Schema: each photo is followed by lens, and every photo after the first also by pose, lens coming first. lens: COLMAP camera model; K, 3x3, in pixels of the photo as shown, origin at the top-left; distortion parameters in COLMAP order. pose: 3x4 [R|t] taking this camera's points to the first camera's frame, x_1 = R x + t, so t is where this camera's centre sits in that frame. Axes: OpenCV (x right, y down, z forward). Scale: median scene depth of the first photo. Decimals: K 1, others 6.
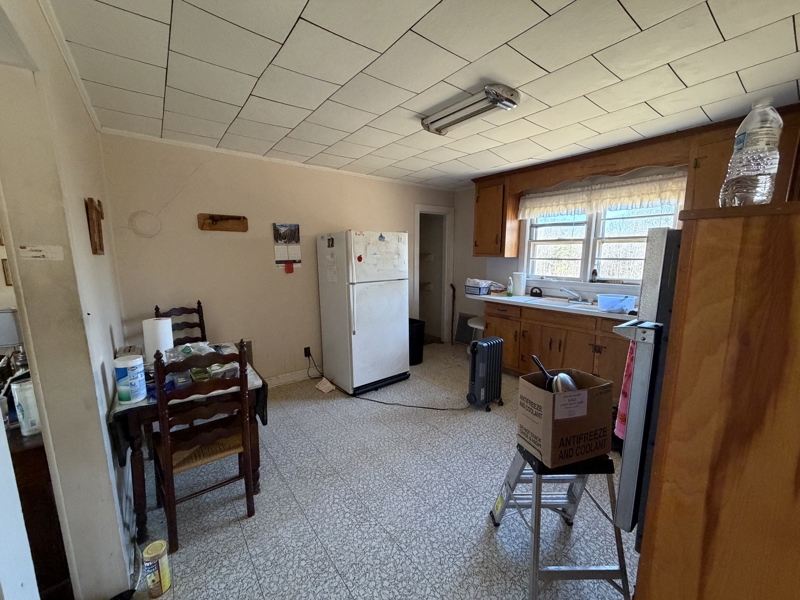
lens RADIAL K [[318.9, 0, 400.0], [0, 318.9, 300.0], [0, 0, 1]] dist [-0.001358, -0.000581]
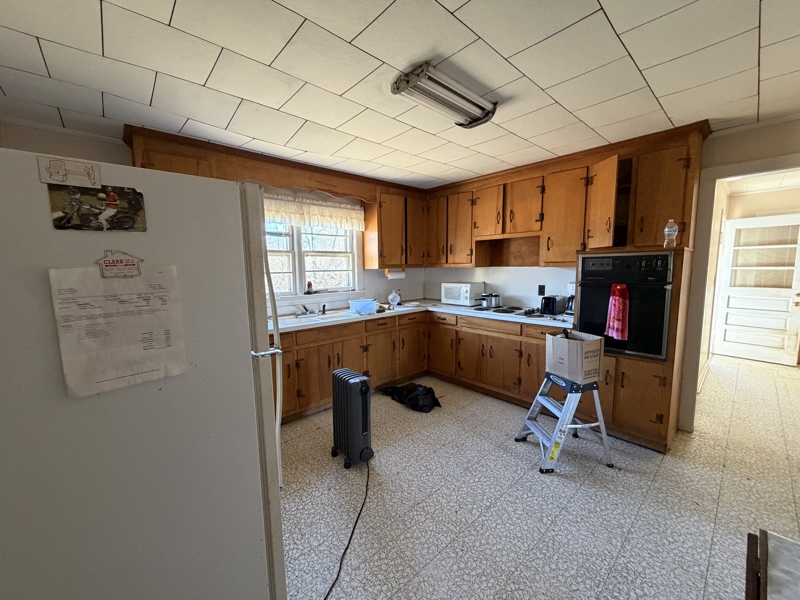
lens RADIAL K [[318.9, 0, 400.0], [0, 318.9, 300.0], [0, 0, 1]] dist [-0.001358, -0.000581]
pose [[-0.078077, -0.100668, 0.991852, -0.453468], [0.157768, 0.981104, 0.111997, -0.112450], [-0.984385, 0.165227, -0.060720, 0.828451]]
